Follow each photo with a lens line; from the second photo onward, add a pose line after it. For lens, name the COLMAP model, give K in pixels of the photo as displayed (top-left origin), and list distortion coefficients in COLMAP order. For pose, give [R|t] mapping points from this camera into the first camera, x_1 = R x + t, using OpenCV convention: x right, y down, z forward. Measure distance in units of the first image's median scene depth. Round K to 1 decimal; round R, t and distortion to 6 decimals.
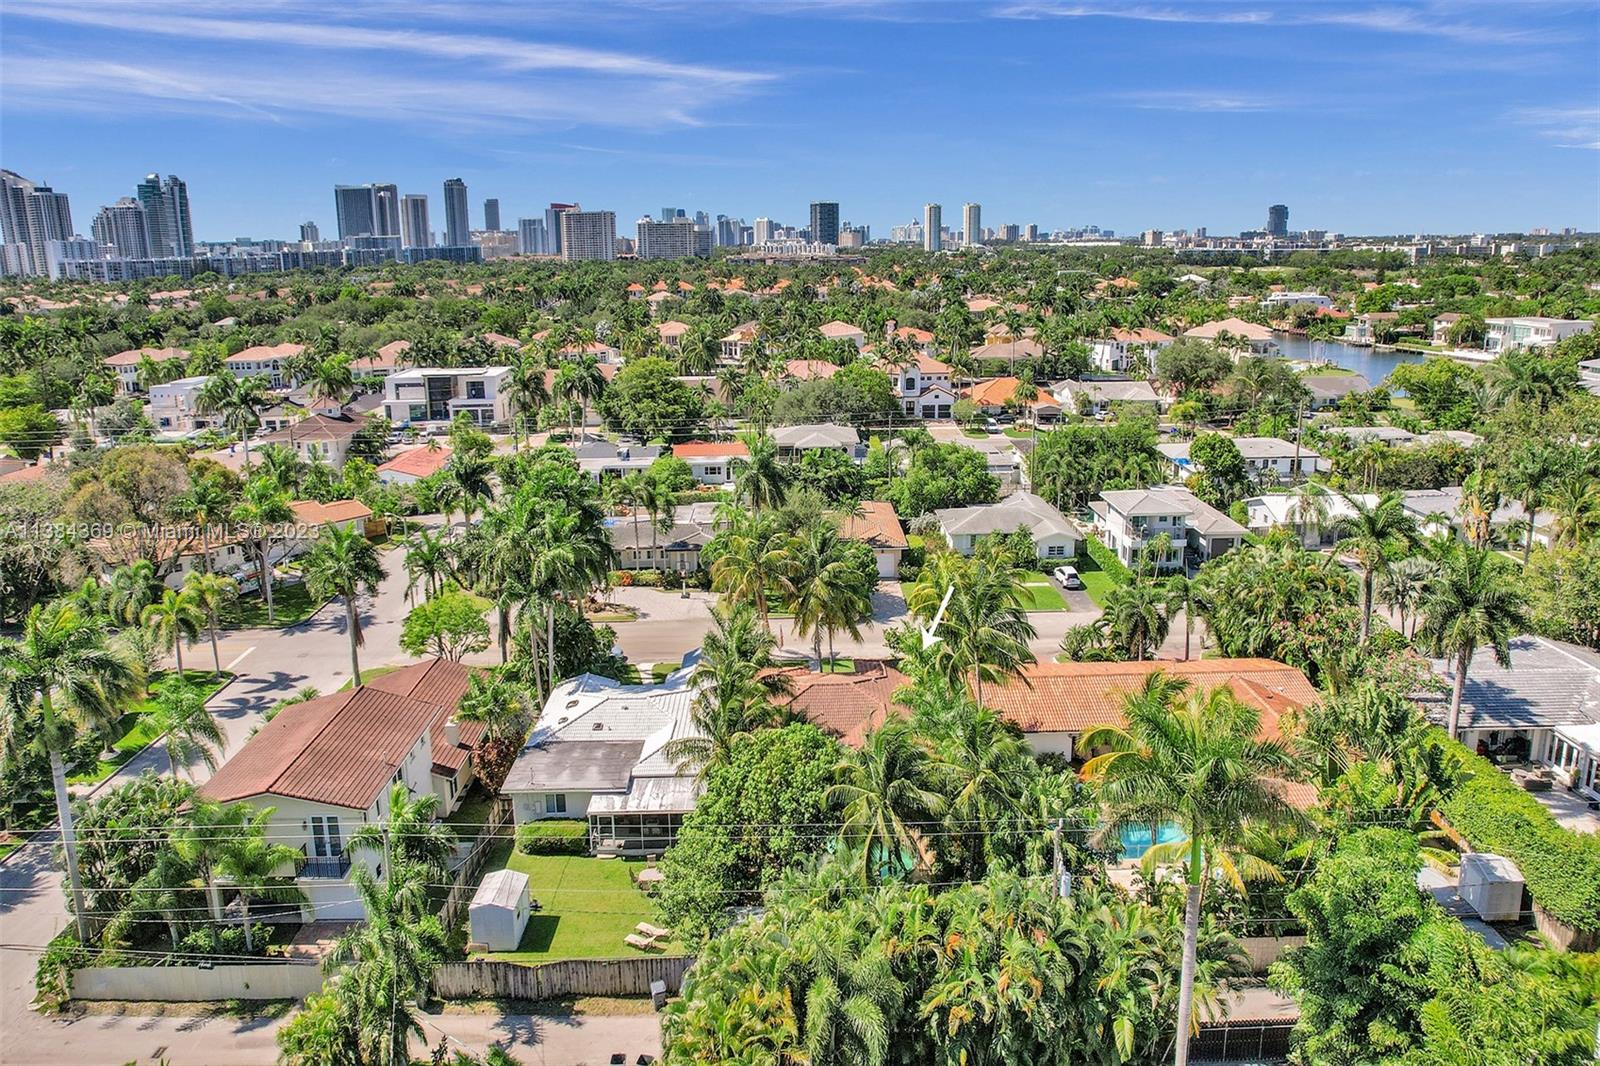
lens RADIAL K [[1007.0, 0, 800.0], [0, 1007.0, 533.0], [0, 0, 1]] dist [-0.078122, 0.057752]
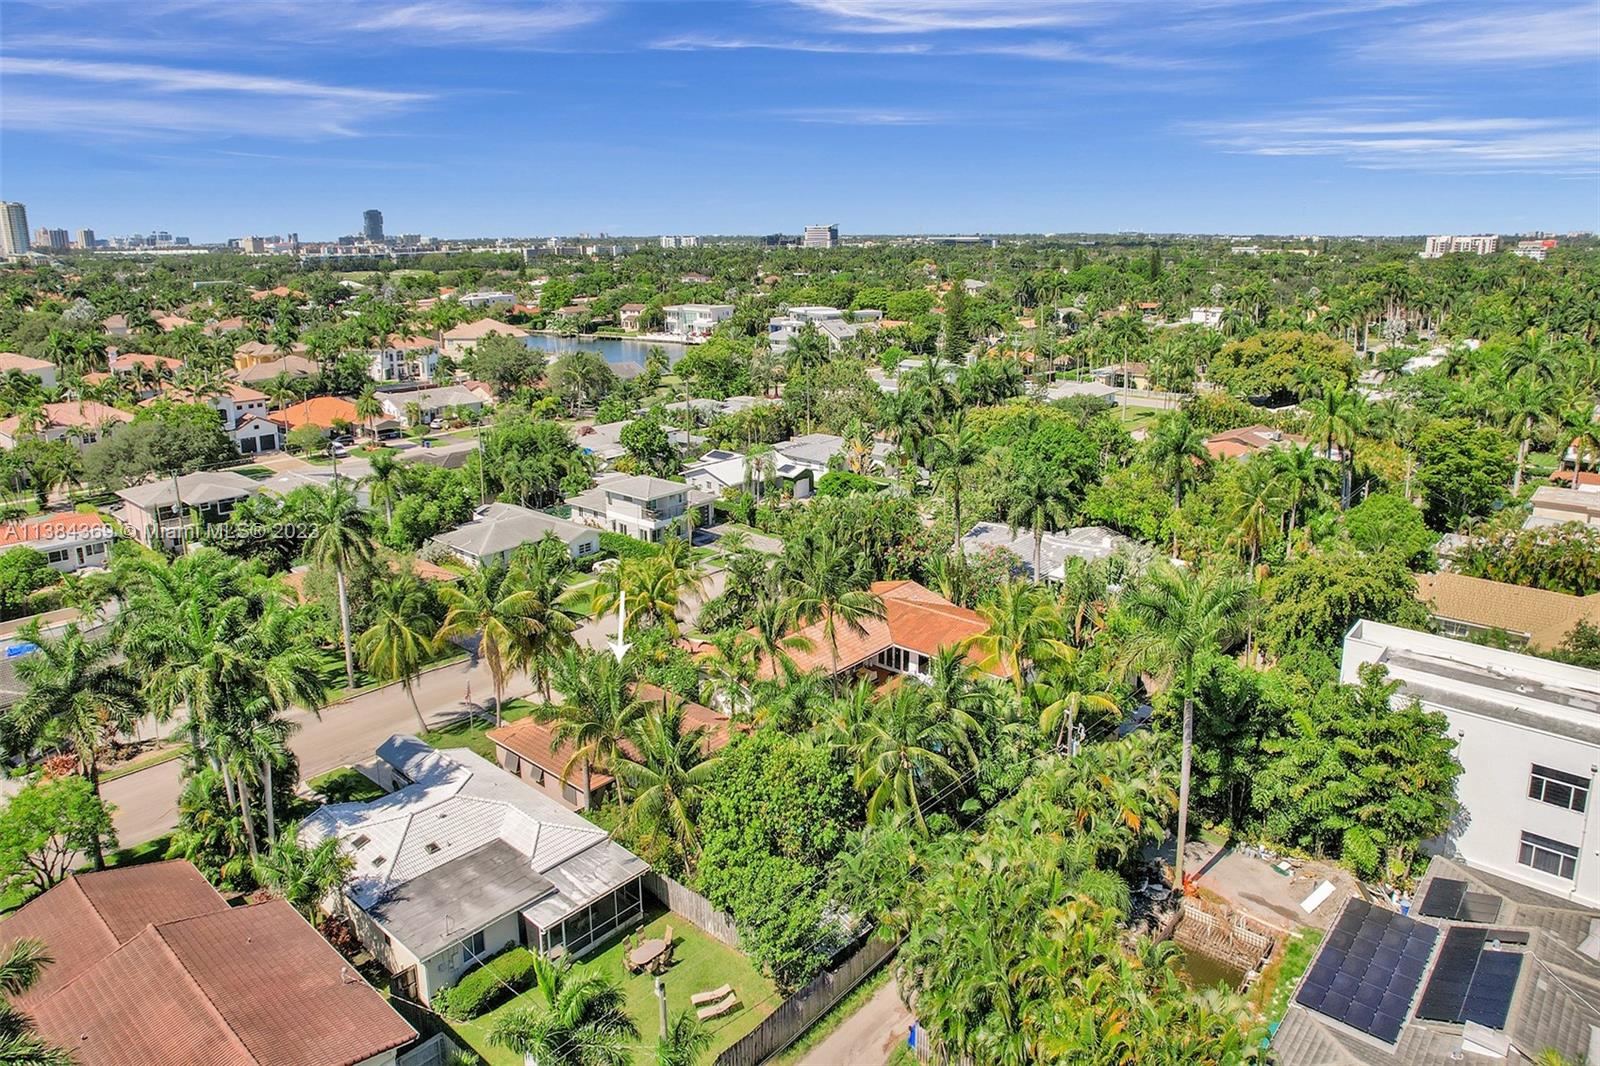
lens RADIAL K [[1007.0, 0, 800.0], [0, 1007.0, 533.0], [0, 0, 1]] dist [-0.078122, 0.057752]
pose [[0.677816, -0.198113, 0.708037, -0.100358], [0.201385, 0.976210, 0.080360, -0.011451], [-0.707114, 0.088119, 0.701588, 0.040560]]
